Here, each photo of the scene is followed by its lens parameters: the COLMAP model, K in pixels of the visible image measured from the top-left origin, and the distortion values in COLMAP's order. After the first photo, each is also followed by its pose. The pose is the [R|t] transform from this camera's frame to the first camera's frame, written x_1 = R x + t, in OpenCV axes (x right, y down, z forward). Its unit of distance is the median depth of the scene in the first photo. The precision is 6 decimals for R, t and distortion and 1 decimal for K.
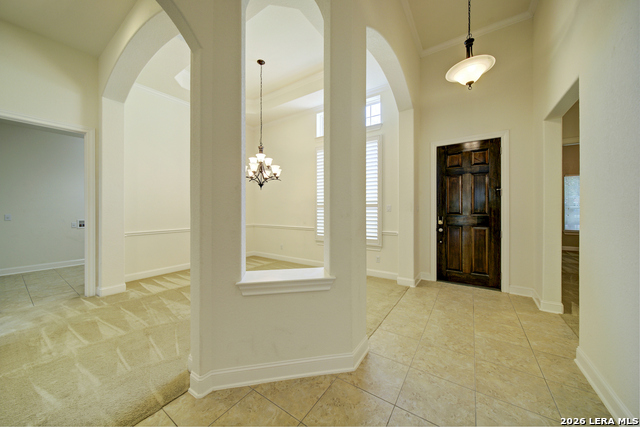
lens RADIAL K [[222.6, 0, 321.2], [0, 222.6, 211.2], [0, 0, 1]] dist [-0.000339, -0.000640]
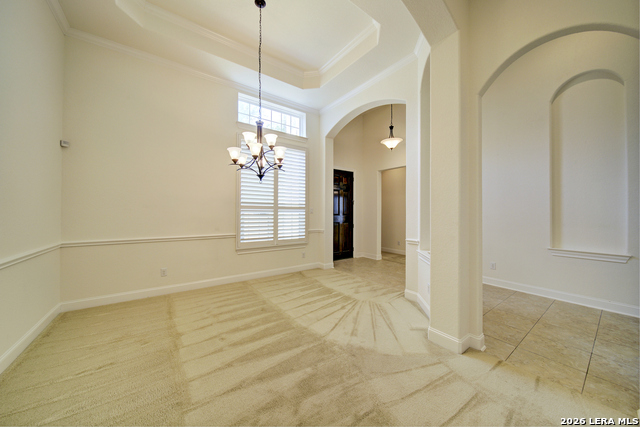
lens RADIAL K [[222.6, 0, 318.9], [0, 222.6, 211.3], [0, 0, 1]] dist [-0.000339, -0.000640]
pose [[0.344255, 0.006005, 0.938857, -0.857668], [-0.004269, 0.999979, -0.004830, -0.004410], [-0.938866, -0.002345, 0.344274, 0.569097]]
